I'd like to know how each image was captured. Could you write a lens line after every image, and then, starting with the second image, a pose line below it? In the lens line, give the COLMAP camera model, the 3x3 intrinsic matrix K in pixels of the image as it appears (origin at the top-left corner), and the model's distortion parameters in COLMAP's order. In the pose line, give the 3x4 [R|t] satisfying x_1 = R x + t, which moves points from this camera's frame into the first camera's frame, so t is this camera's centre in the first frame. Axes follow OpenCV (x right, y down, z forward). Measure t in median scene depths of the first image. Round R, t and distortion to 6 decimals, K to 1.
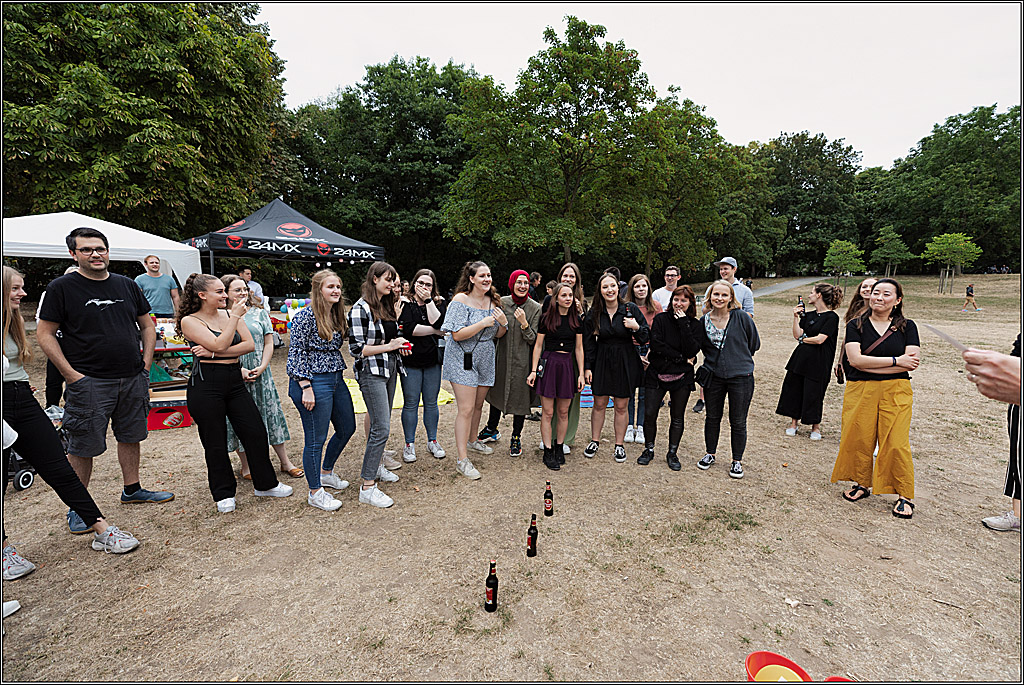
lens RADIAL K [[450.0, 0, 512.0], [0, 450.0, 342.5], [0, 0, 1]] dist [0.003091, 0.000728]
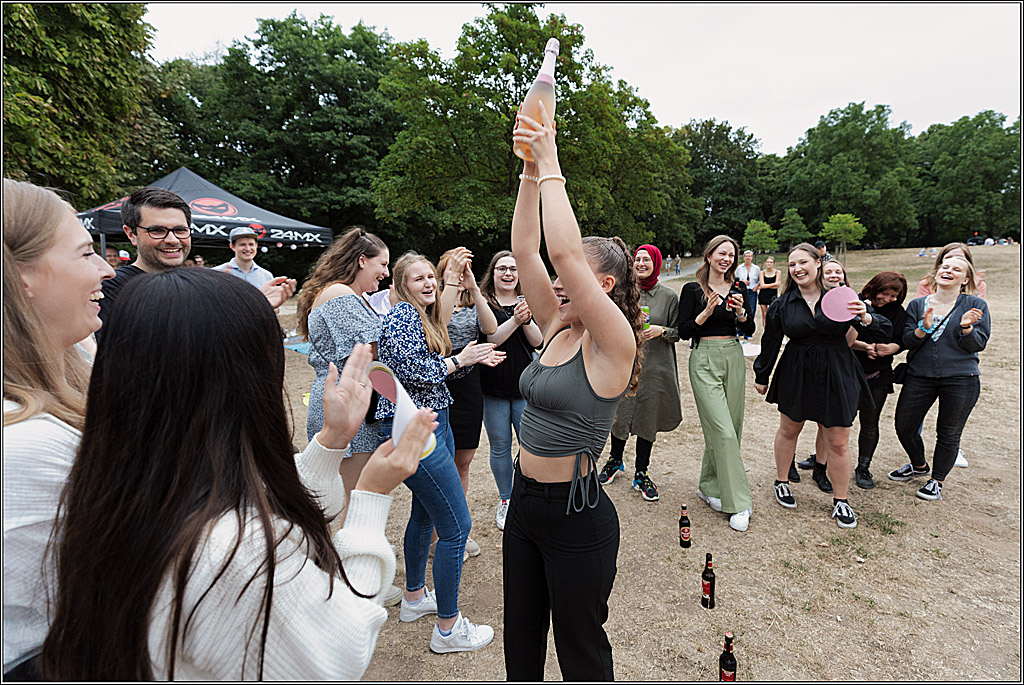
lens RADIAL K [[480.9, 0, 540.0], [0, 480.9, 320.0], [0, 0, 1]] dist [-0.000295, -0.000441]
pose [[0.974042, -0.048568, 0.221096, -0.068656], [0.053359, 0.998451, -0.015747, -0.005336], [-0.219989, 0.027135, 0.975125, 0.035098]]
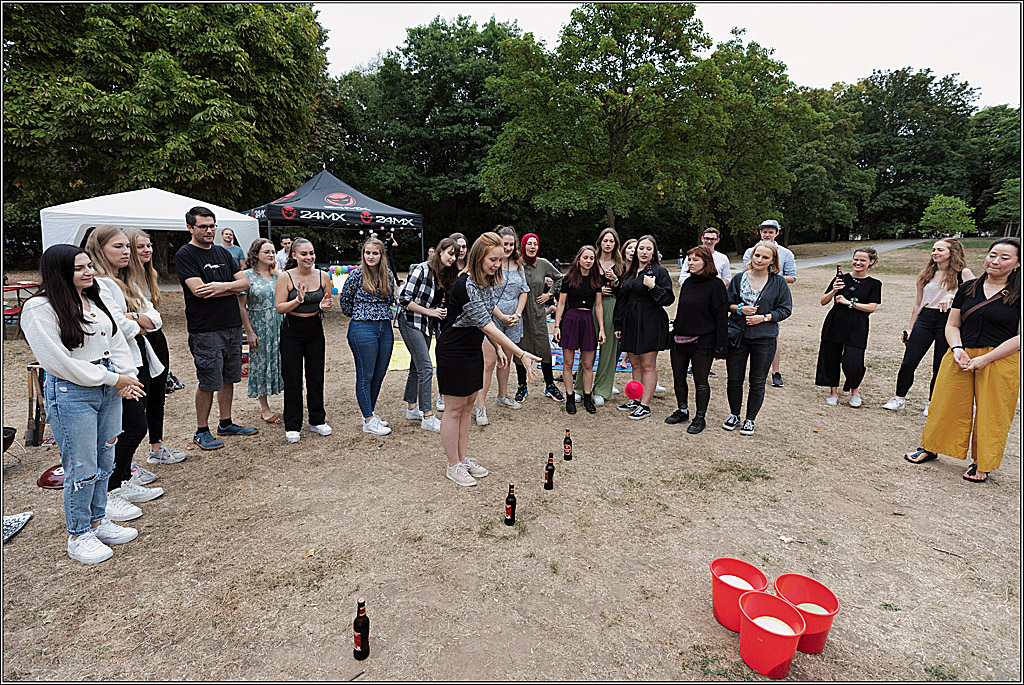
lens RADIAL K [[473.4, 0, 485.7], [0, 473.4, 323.3], [0, 0, 1]] dist [0.002364, 0.000635]
pose [[0.989993, 0.015099, -0.140303, 0.007828], [-0.011796, 0.999634, 0.024346, 0.005080], [0.140620, -0.022447, 0.989809, -0.031141]]
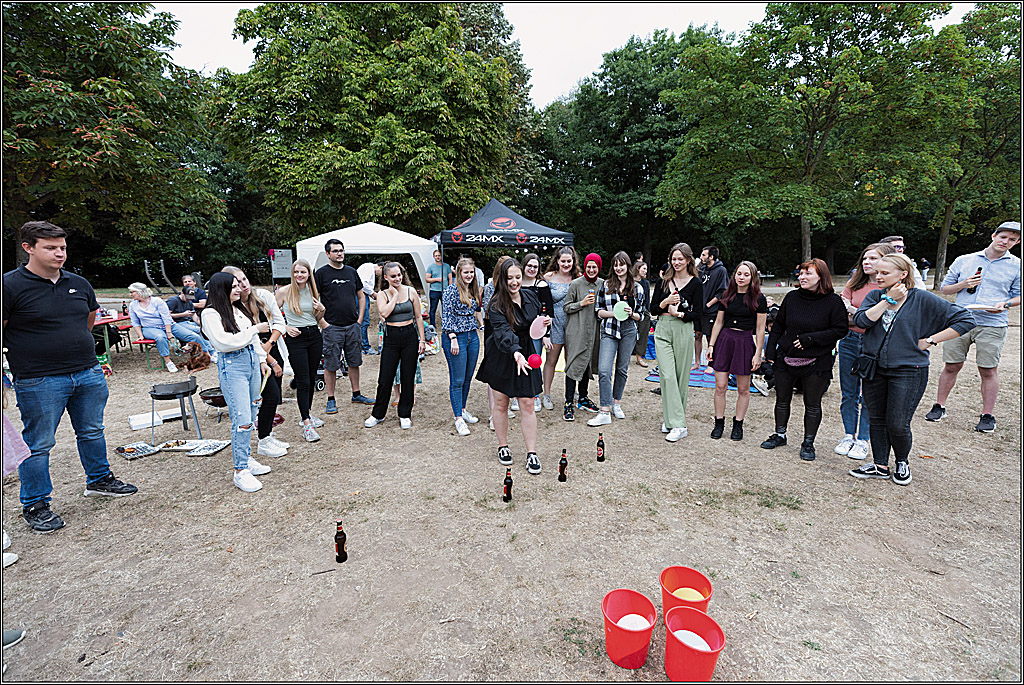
lens RADIAL K [[444.2, 0, 510.8], [0, 444.2, 340.0], [0, 0, 1]] dist [0.001571, -0.000337]
pose [[0.867475, 0.060507, -0.493787, 0.084879], [-0.040576, 0.997874, 0.050993, 0.002541], [0.495823, -0.024199, 0.868087, -0.025908]]
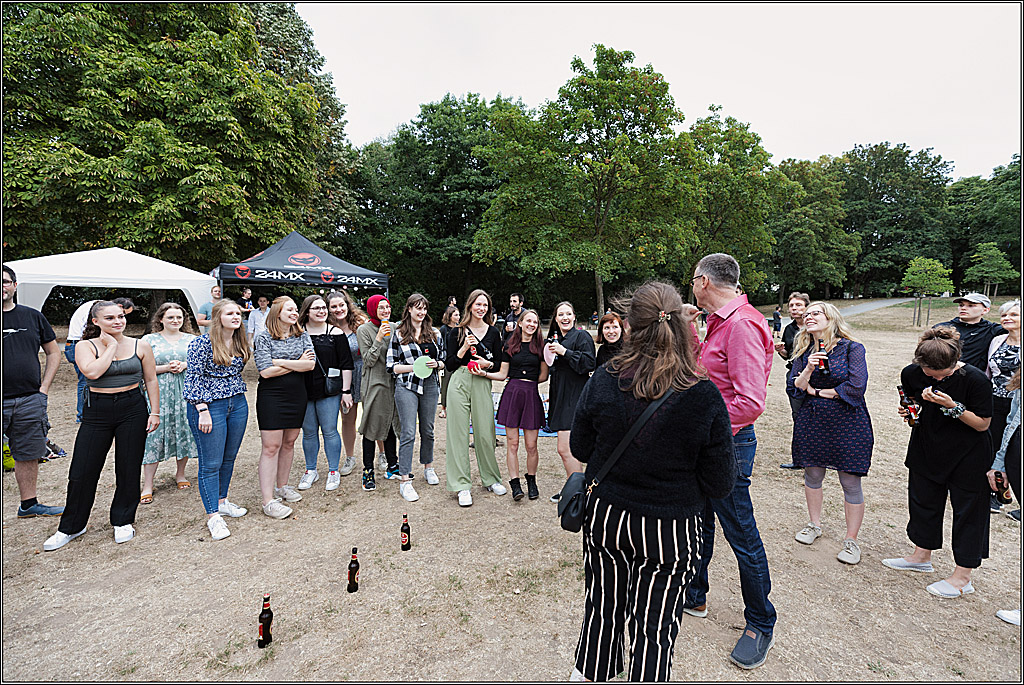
lens RADIAL K [[447.7, 0, 512.0], [0, 447.7, 342.5], [0, 0, 1]] dist [0.003034, 0.000592]
pose [[0.991035, 0.007385, -0.133399, 0.084400], [-0.013917, 0.998746, -0.048095, -0.003966], [0.132877, 0.049521, 0.989895, 0.009378]]
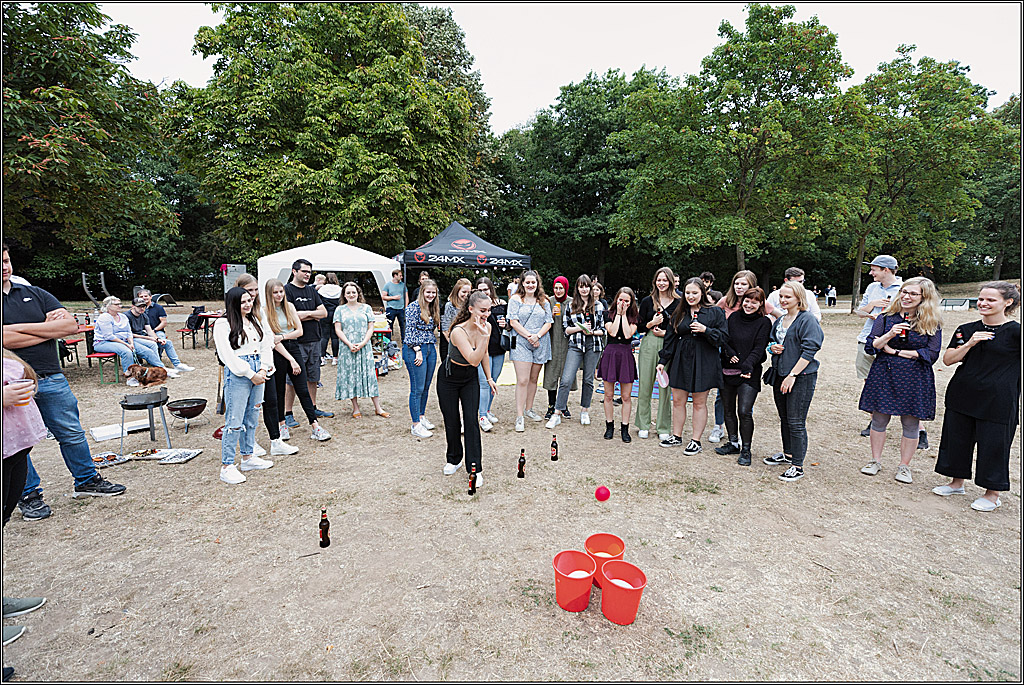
lens RADIAL K [[445.3, 0, 511.0], [0, 445.3, 337.3], [0, 0, 1]] dist [0.000897, 0.000407]
pose [[0.910492, 0.042939, -0.411292, 0.095877], [-0.048380, 0.998825, -0.002824, 0.005250], [0.410688, 0.022470, 0.911499, -0.052767]]
